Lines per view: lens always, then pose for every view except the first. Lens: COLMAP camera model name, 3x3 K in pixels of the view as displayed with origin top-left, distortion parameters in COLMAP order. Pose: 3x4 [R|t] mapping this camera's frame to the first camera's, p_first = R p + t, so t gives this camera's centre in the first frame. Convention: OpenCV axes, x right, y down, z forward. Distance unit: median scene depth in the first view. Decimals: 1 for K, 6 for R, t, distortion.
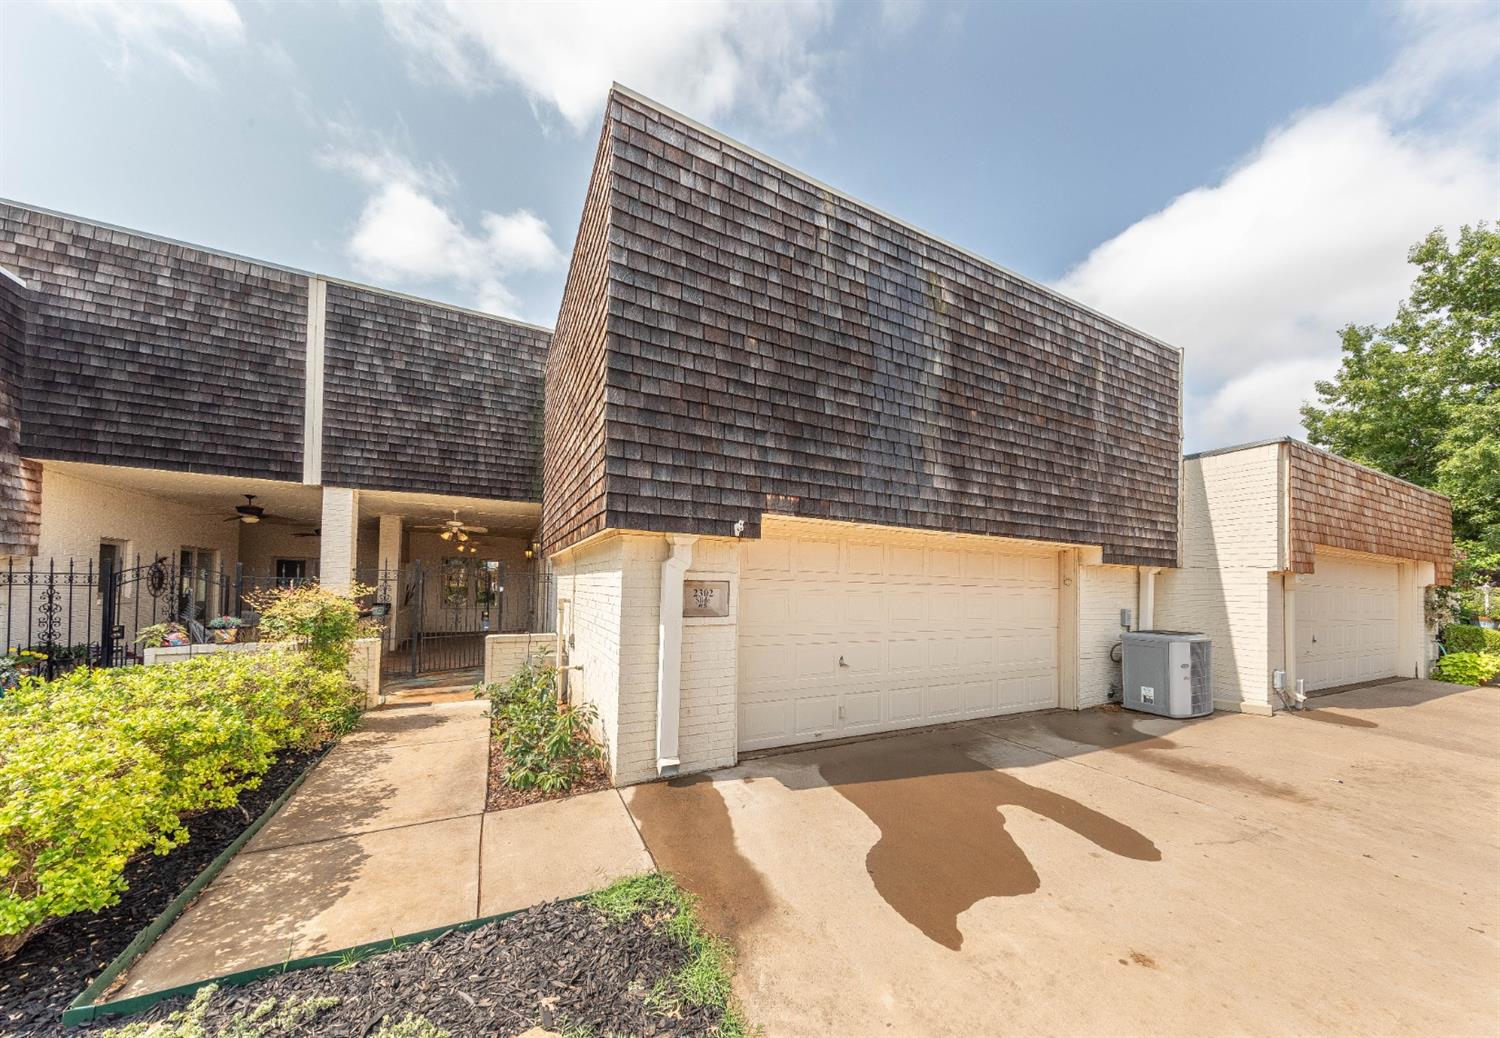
lens RADIAL K [[508.3, 0, 768.1], [0, 508.3, 576.2], [0, 0, 1]] dist [0.007227, -0.000352]
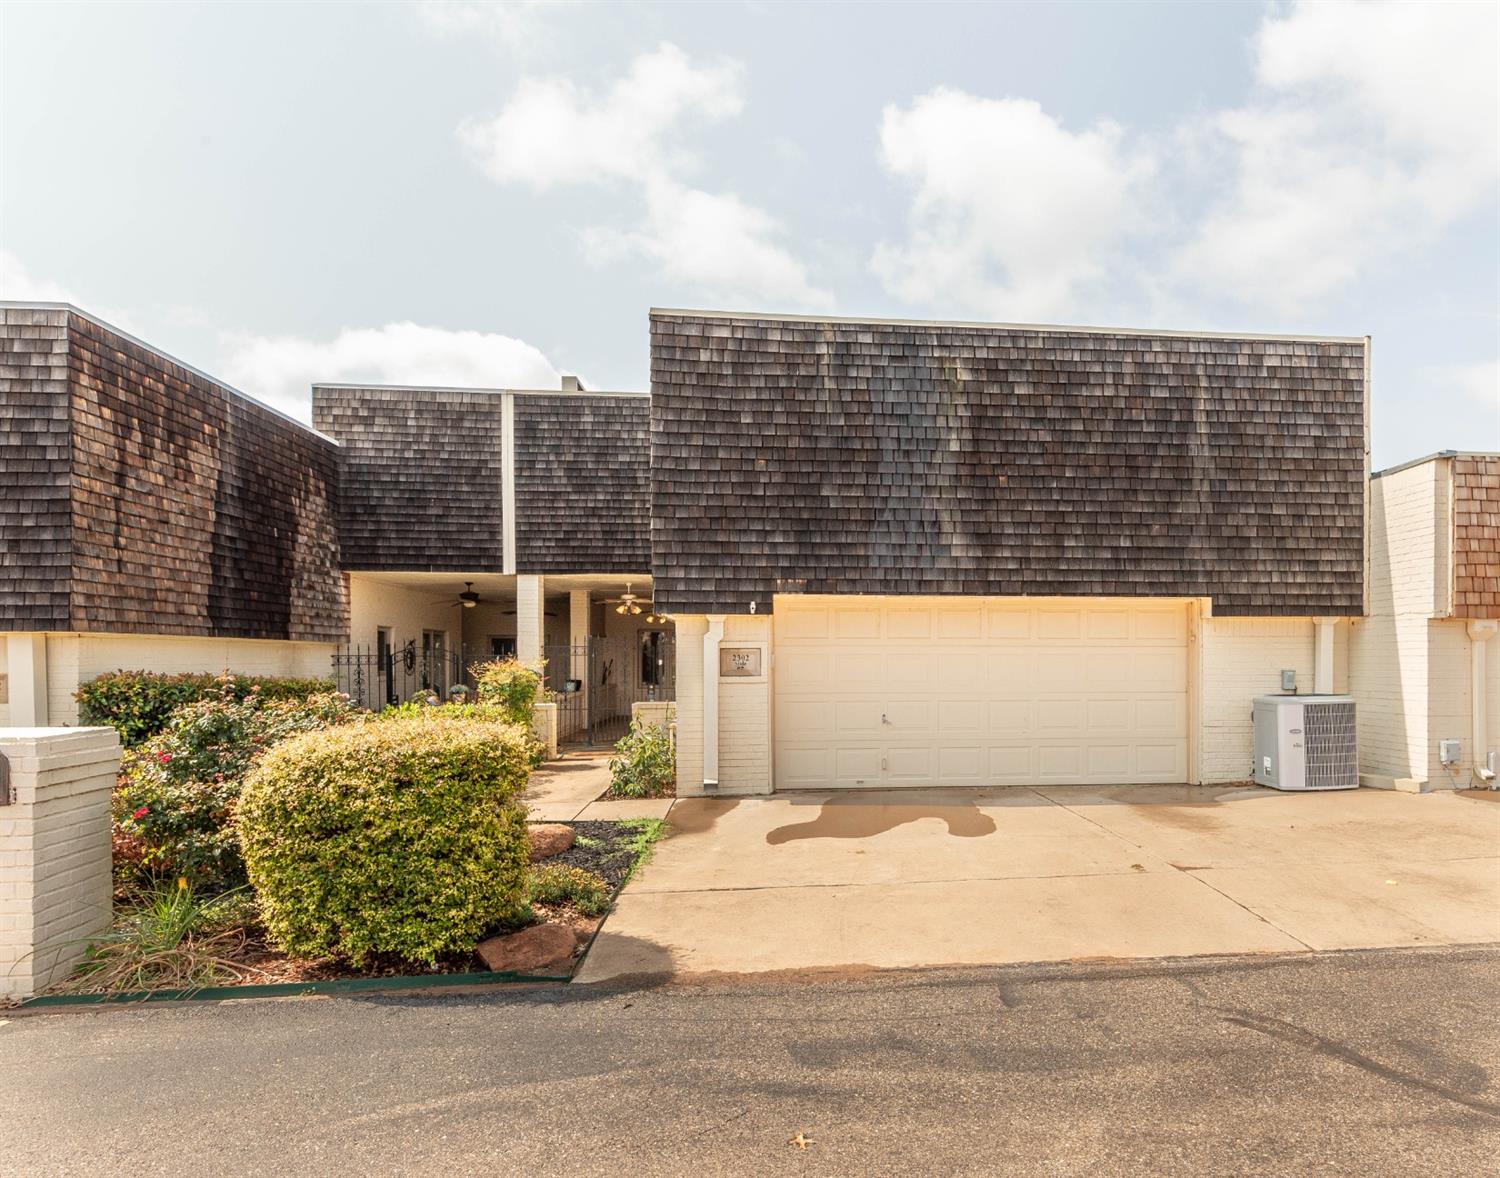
lens RADIAL K [[938.9, 0, 880.1], [0, 938.9, 660.6], [0, 0, 1]] dist [0.008980, 0.006829]
pose [[0.928173, -0.021927, -0.371503, 0.758550], [0.029263, 0.999472, 0.014122, 0.011899], [0.370997, -0.023979, 0.928324, -0.753960]]
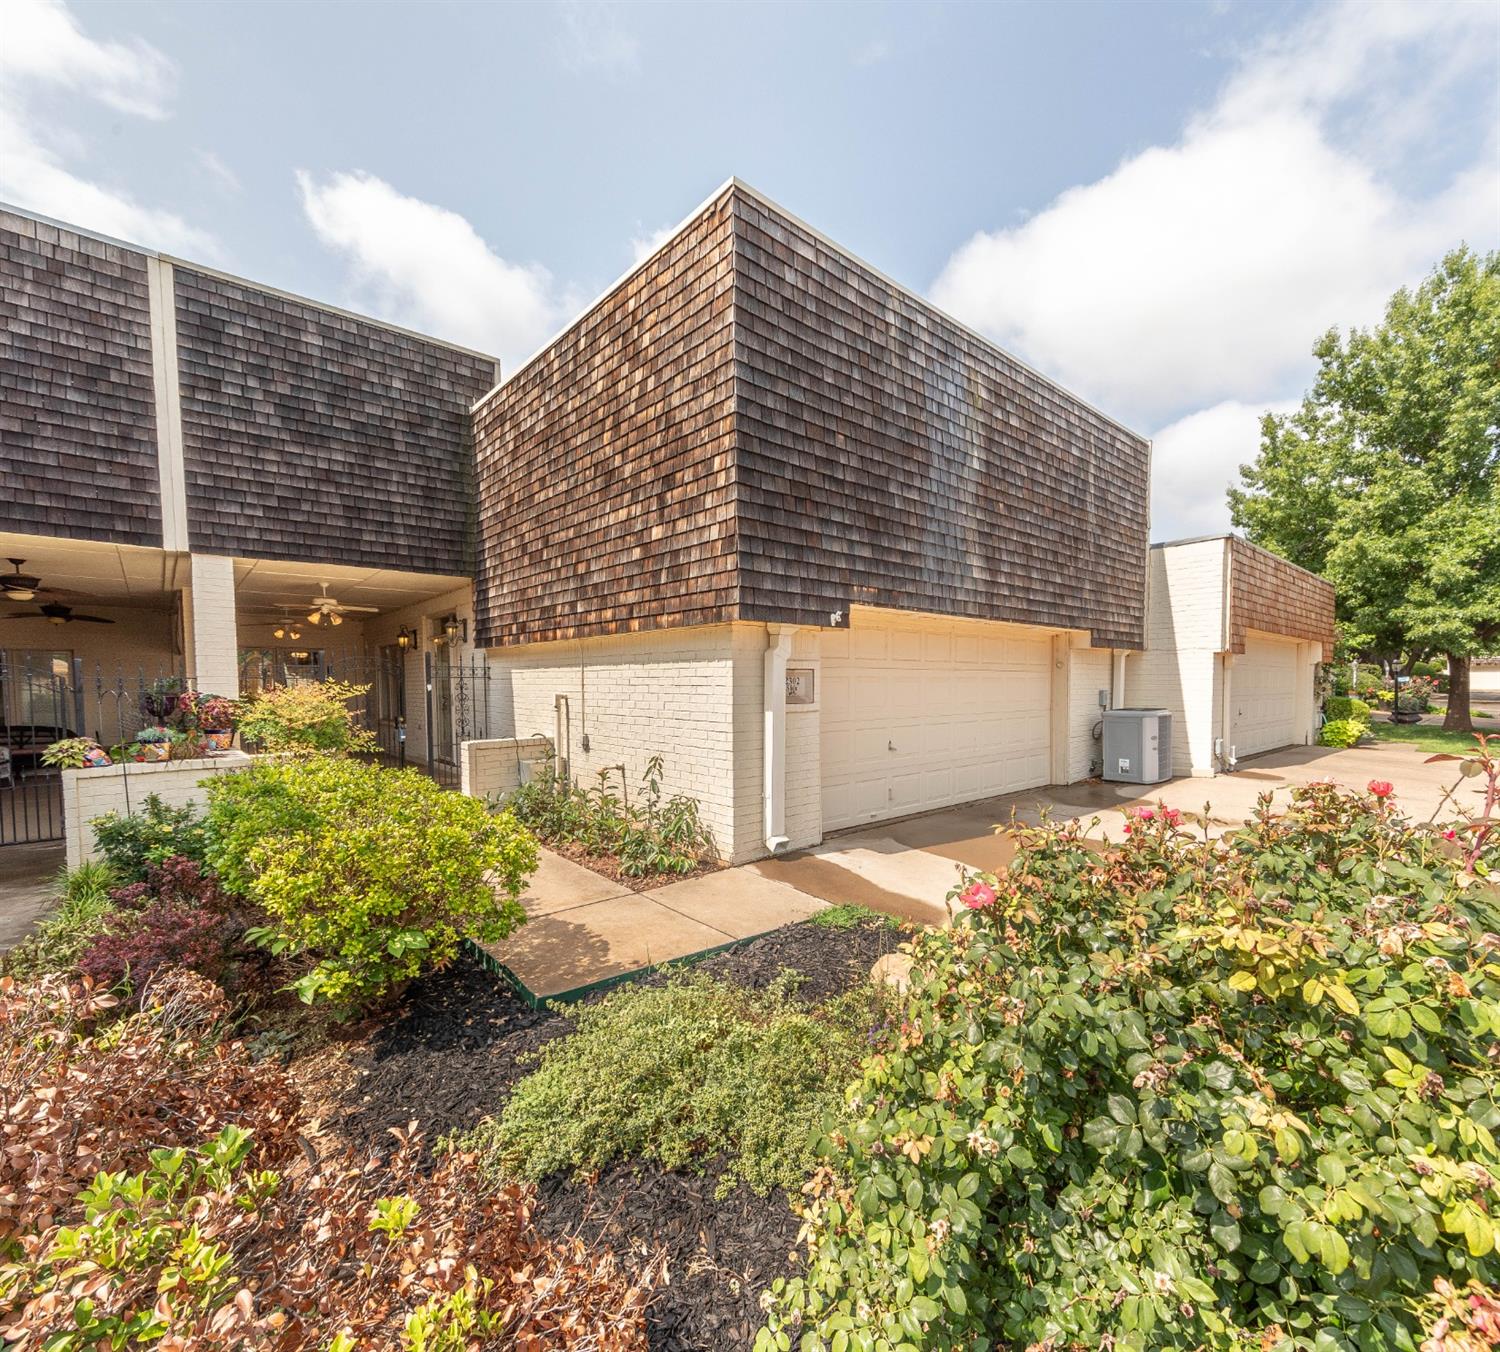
lens RADIAL K [[690.3, 0, 798.6], [0, 690.3, 713.2], [0, 0, 1]] dist [0.008144, -0.001256]
pose [[0.962561, -0.036363, 0.268617, -0.346851], [0.017669, 0.997271, 0.071685, -0.001512], [-0.270490, -0.064255, 0.960576, -0.249969]]
